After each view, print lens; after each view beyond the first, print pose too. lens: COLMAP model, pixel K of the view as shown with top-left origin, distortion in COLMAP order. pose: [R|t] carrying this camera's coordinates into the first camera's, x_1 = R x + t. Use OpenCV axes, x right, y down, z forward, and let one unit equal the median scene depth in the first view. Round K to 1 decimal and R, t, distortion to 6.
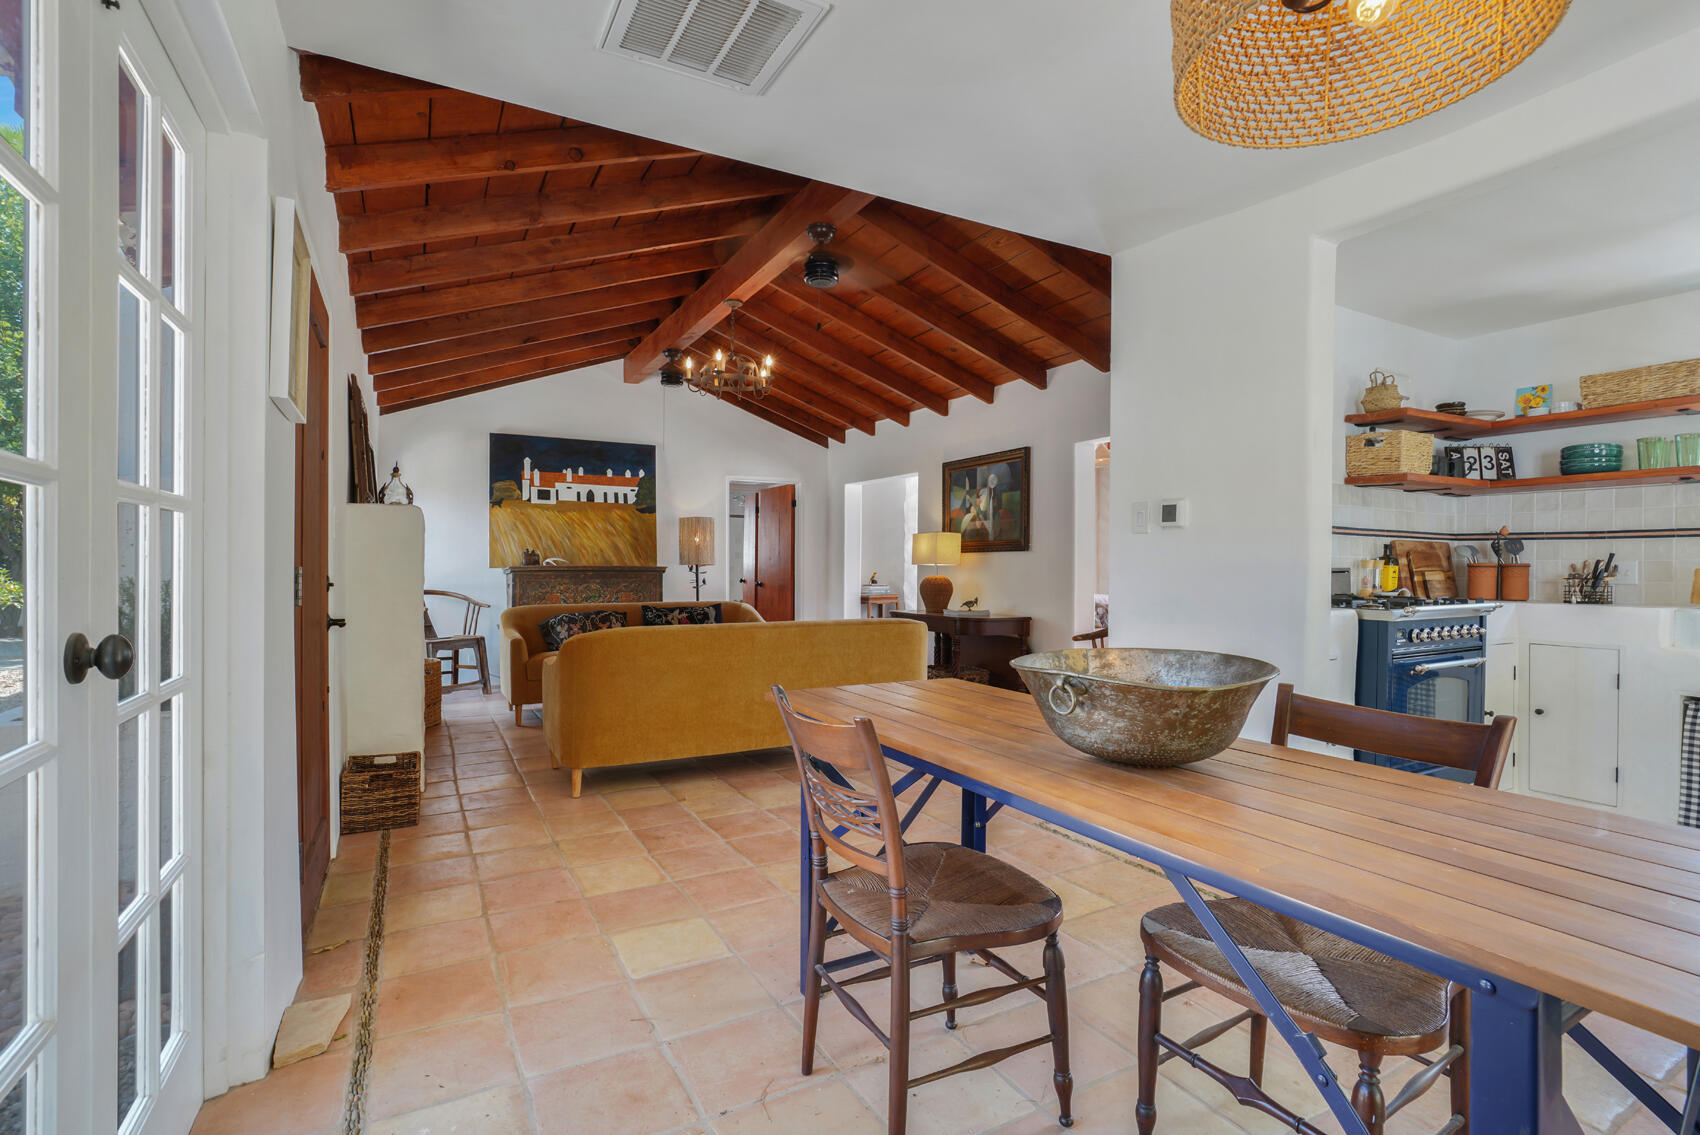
lens RADIAL K [[787.3, 0, 854.3], [0, 787.3, 562.5], [0, 0, 1]] dist [-0.031702, -0.000366]
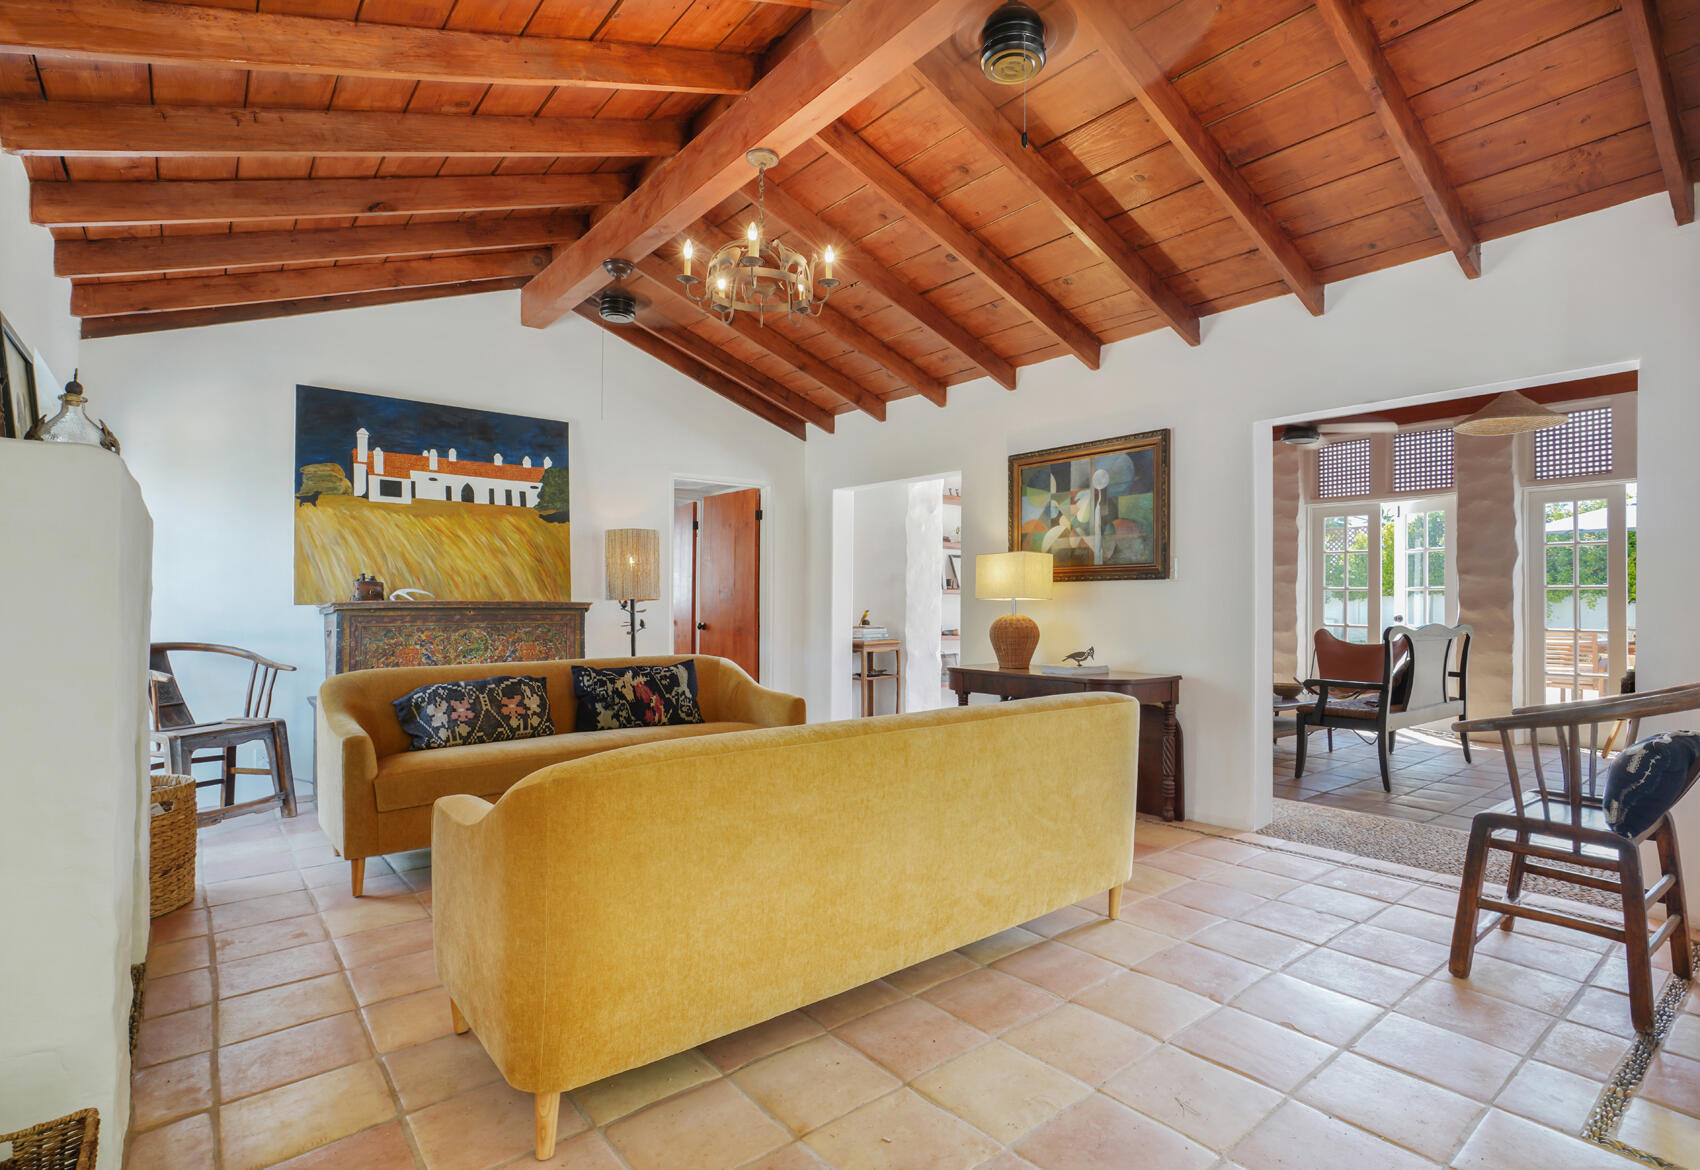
lens RADIAL K [[1007.2, 0, 1018.4], [0, 1007.2, 585.6], [0, 0, 1]] dist [-0.028276, 0.012551]
pose [[0.980844, 0.001792, 0.194785, -0.063462], [0.000291, 0.999943, -0.010664, 0.000331], [-0.194793, 0.010516, 0.980788, 0.127178]]
